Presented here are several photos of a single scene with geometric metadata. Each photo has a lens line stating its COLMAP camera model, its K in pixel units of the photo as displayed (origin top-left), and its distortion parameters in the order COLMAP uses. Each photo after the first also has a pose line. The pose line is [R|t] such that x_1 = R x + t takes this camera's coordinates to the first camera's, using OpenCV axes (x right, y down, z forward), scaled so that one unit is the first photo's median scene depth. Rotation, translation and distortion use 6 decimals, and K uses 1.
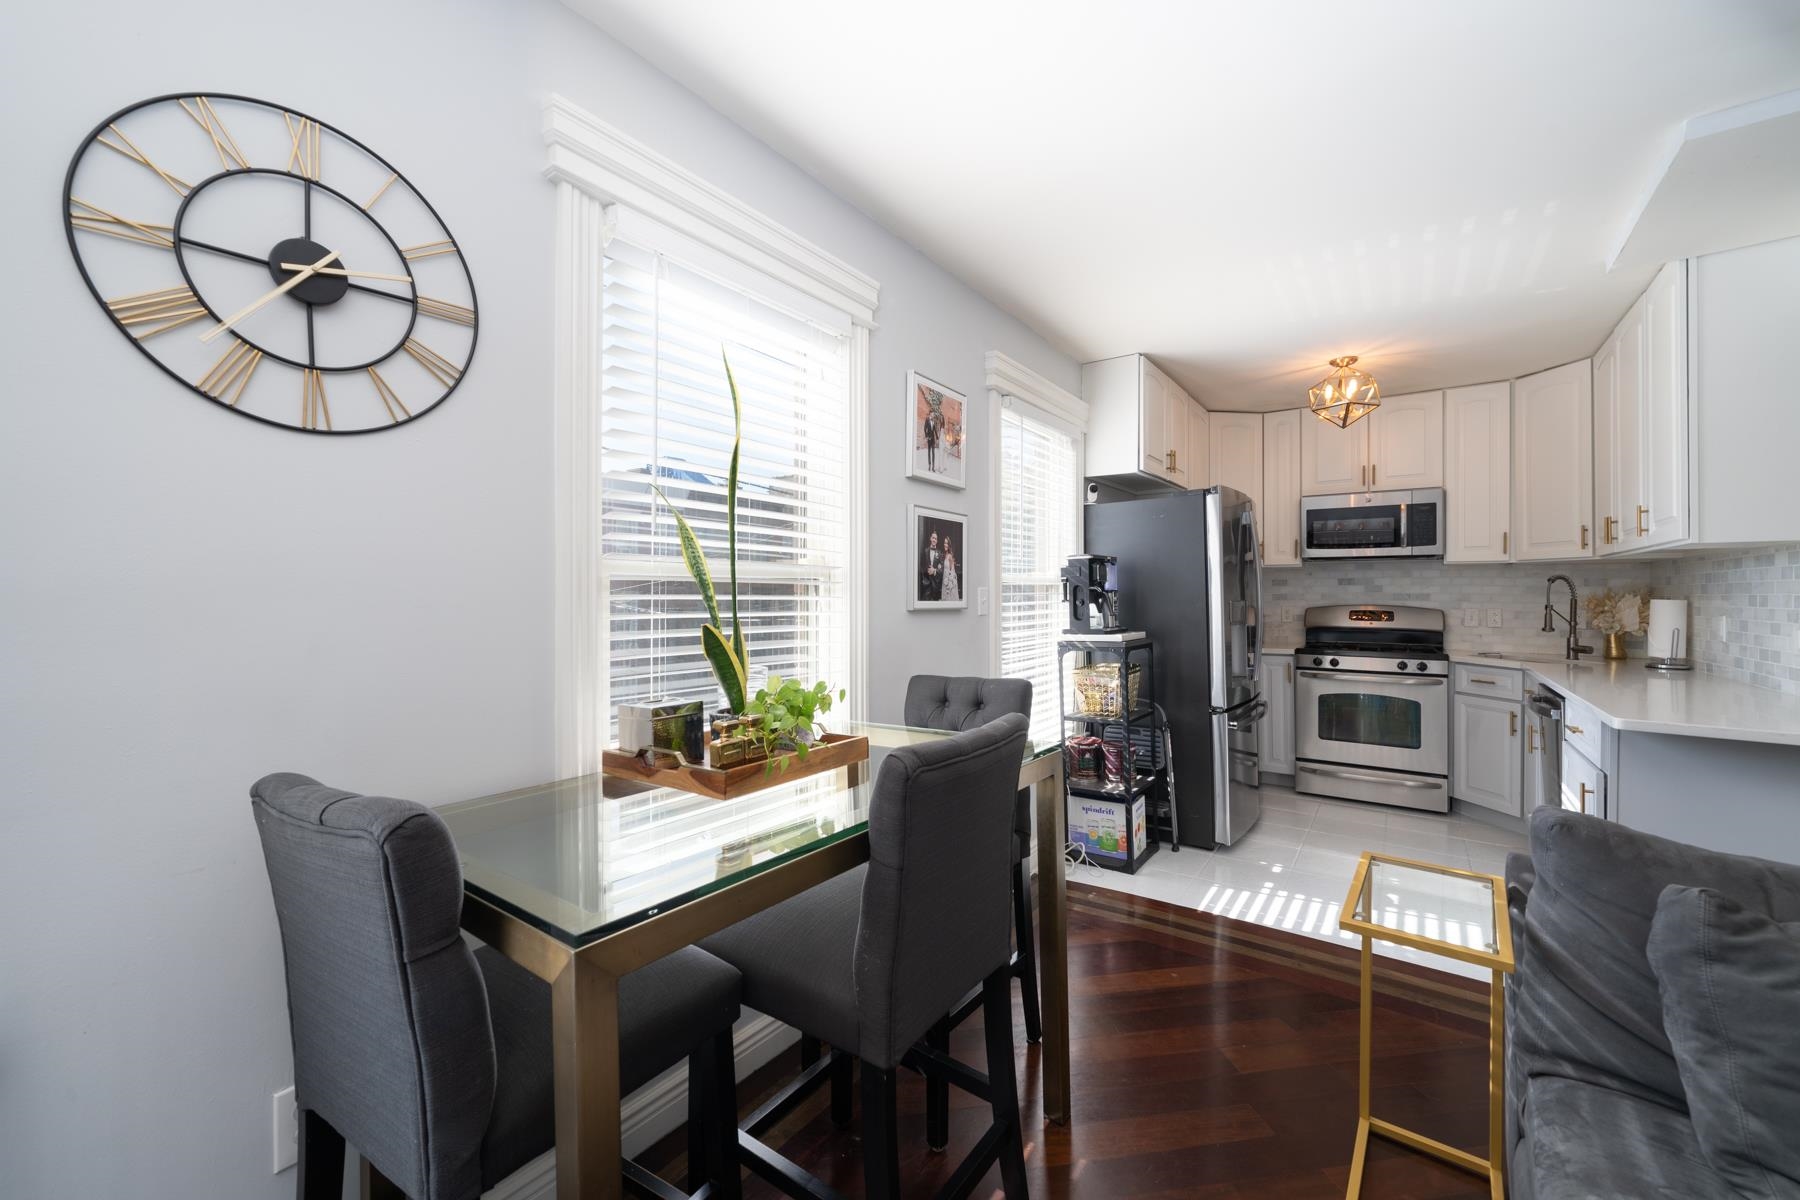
lens RADIAL K [[699.2, 0, 901.6], [0, 699.2, 589.3], [0, 0, 1]] dist [-0.003548, -0.000164]
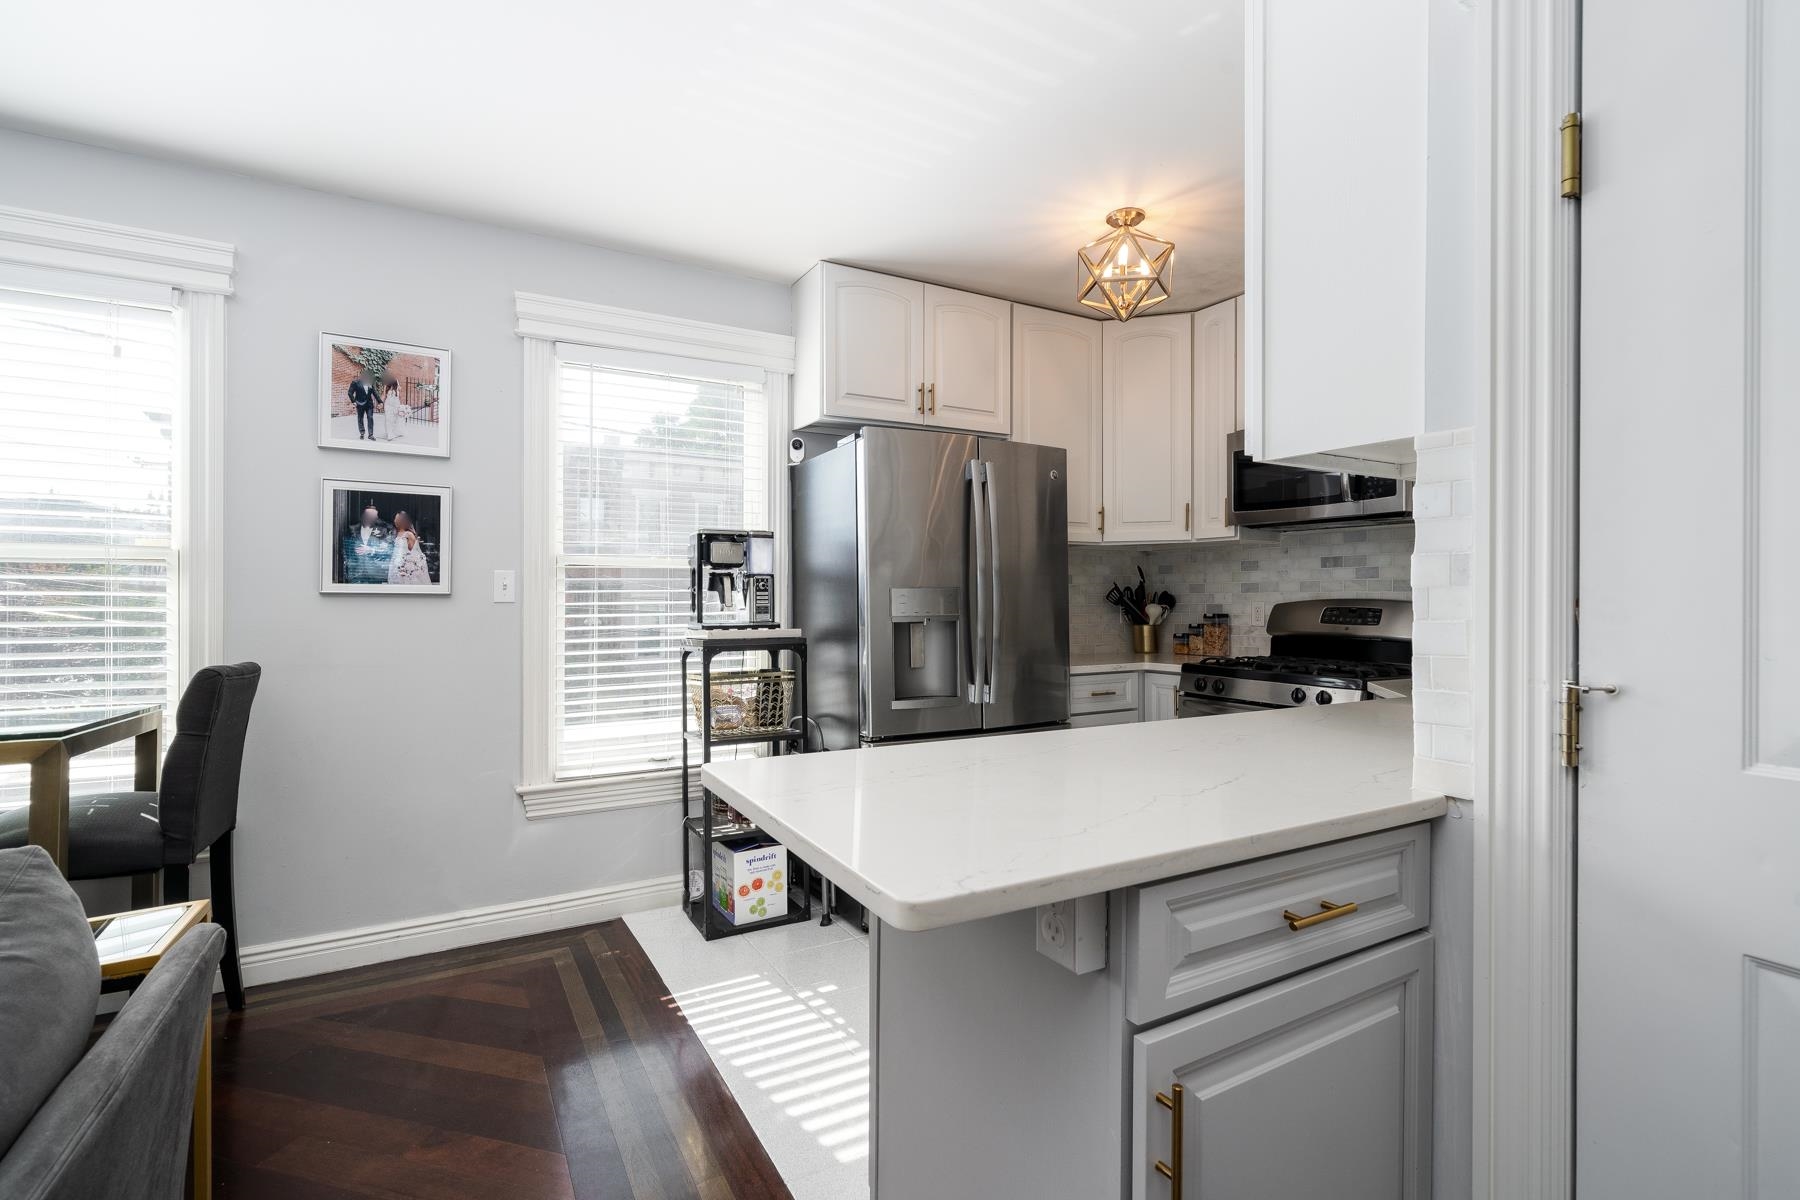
lens RADIAL K [[814.8, 0, 900.7], [0, 814.8, 590.2], [0, 0, 1]] dist [-0.000580, 0.000050]
pose [[0.910389, -0.002738, -0.413744, 0.751903], [0.002020, 0.999996, -0.002173, 0.019294], [0.413748, 0.001142, 0.910391, 0.226537]]
